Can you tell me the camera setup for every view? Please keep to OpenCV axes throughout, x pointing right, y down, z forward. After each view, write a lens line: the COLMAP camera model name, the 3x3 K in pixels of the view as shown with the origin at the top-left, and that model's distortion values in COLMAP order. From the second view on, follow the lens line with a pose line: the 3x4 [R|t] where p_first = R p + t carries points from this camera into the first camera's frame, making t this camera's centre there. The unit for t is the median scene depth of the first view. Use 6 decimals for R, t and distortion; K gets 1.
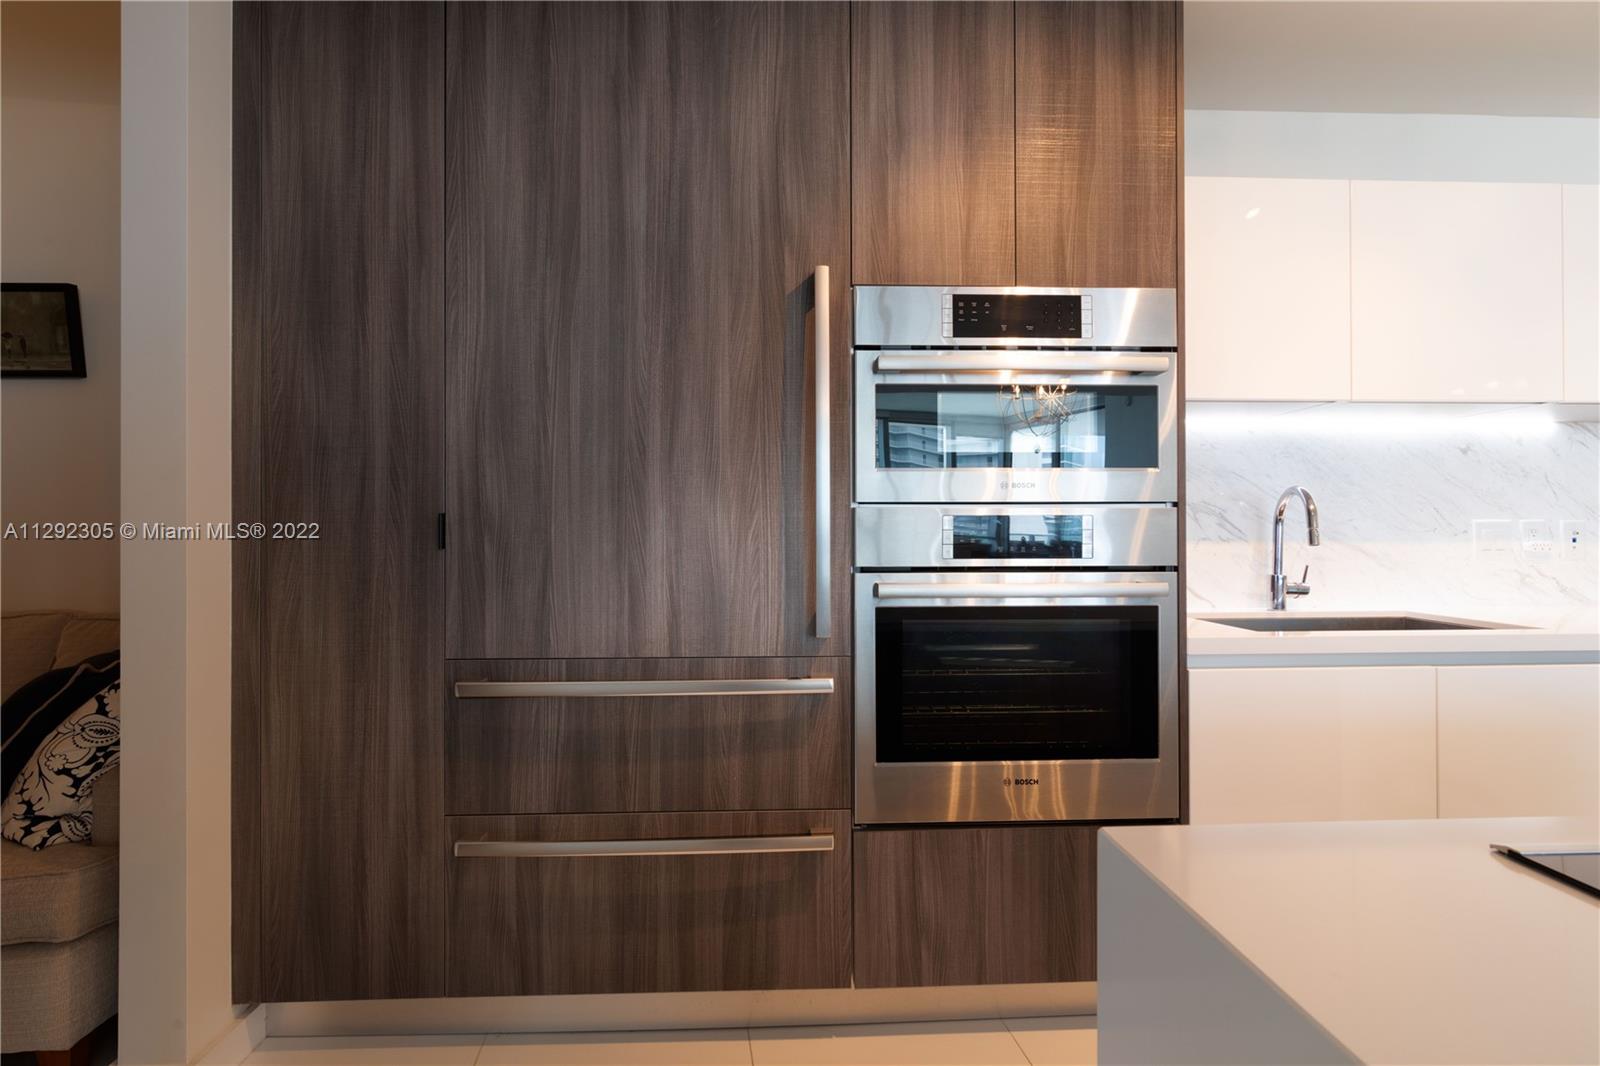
lens RADIAL K [[736.2, 0, 796.3], [0, 736.2, 531.0], [0, 0, 1]] dist [-0.002831, 0.000592]
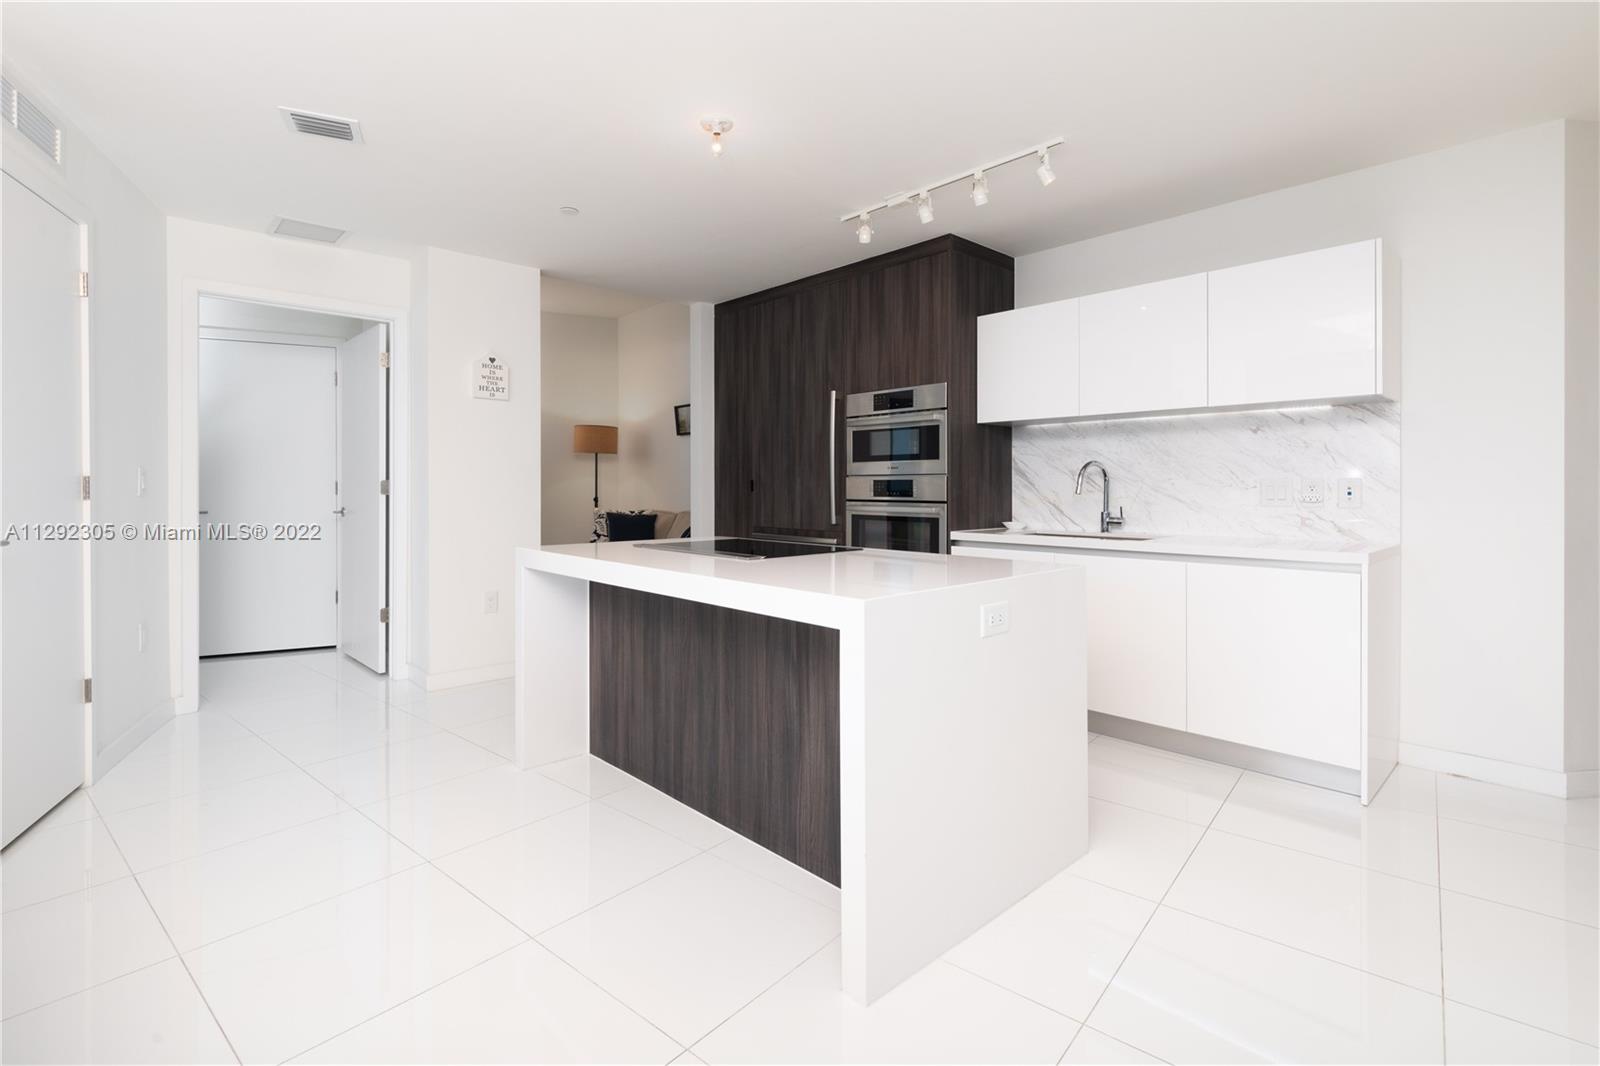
lens RADIAL K [[736.2, 0, 823.2], [0, 736.2, 483.6], [0, 0, 1]] dist [-0.002831, 0.000592]
pose [[0.668917, 0.000275, -0.743337, 2.054184], [0.001291, 0.999998, 0.001531, -0.012744], [0.743336, -0.001983, 0.668915, -0.881829]]
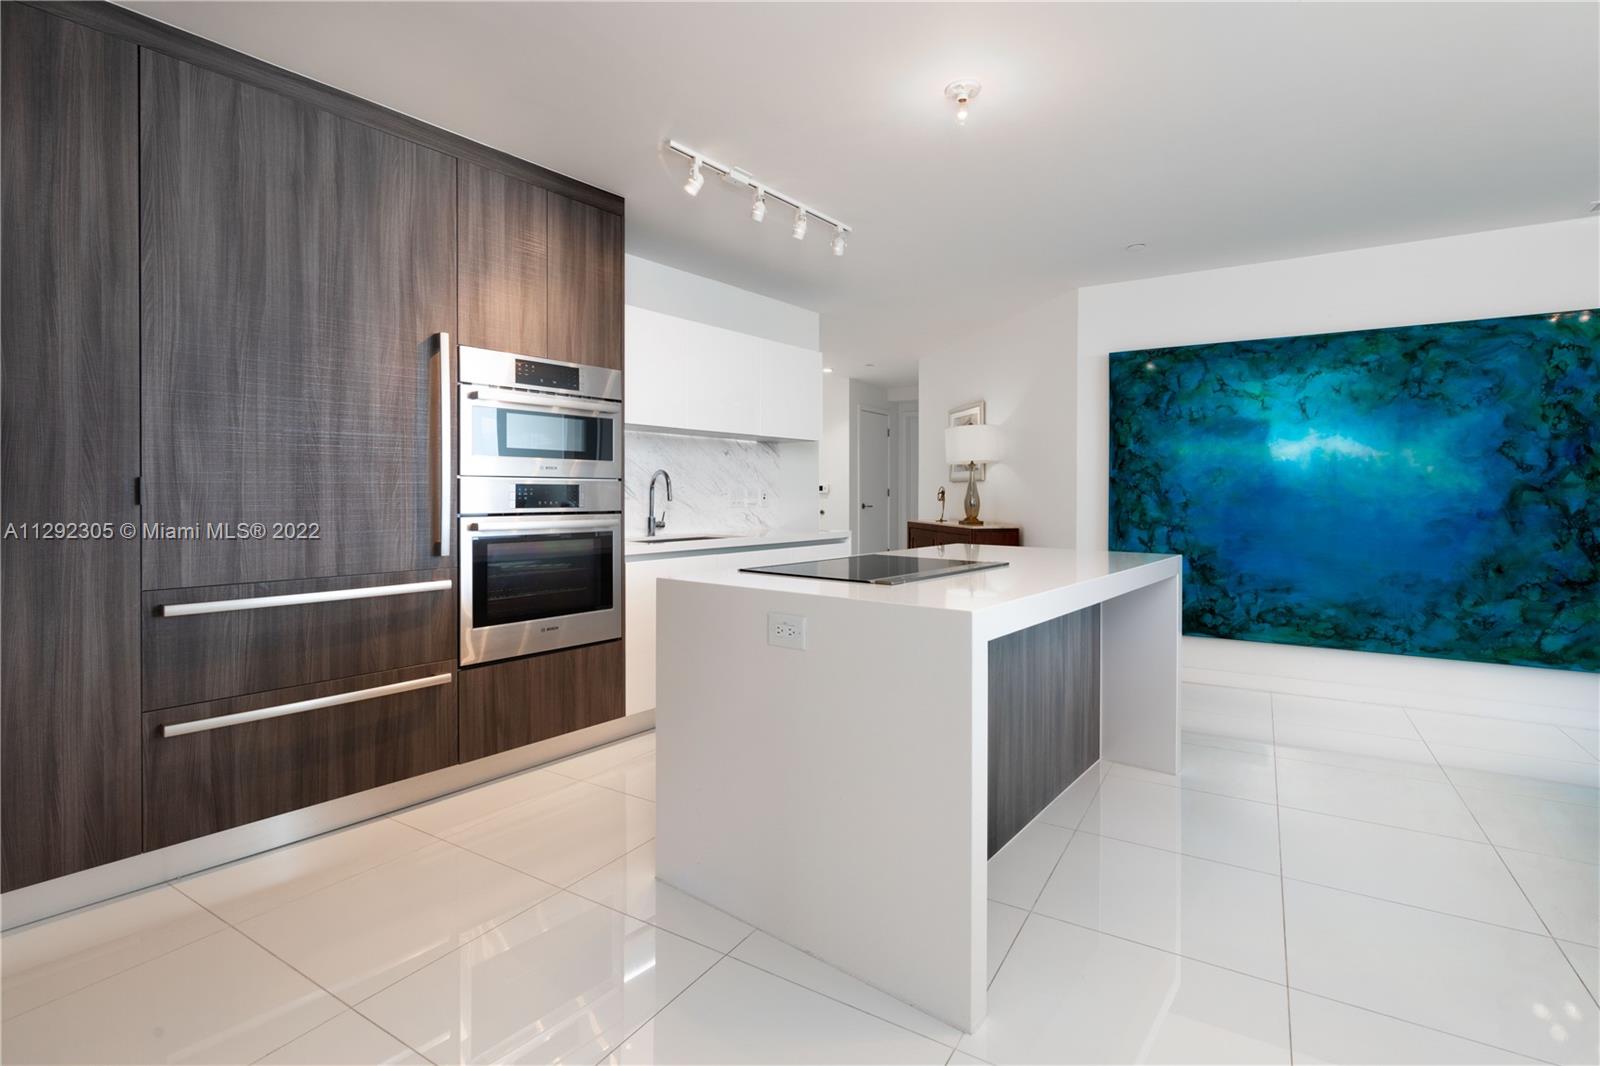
lens RADIAL K [[736.2, 0, 802.9], [0, 736.2, 488.8], [0, 0, 1]] dist [-0.002831, 0.000592]
pose [[0.658487, 0.008418, 0.752545, -0.670927], [-0.005379, 0.999965, -0.006479, -0.001111], [-0.752573, 0.000218, 0.658509, -0.694657]]
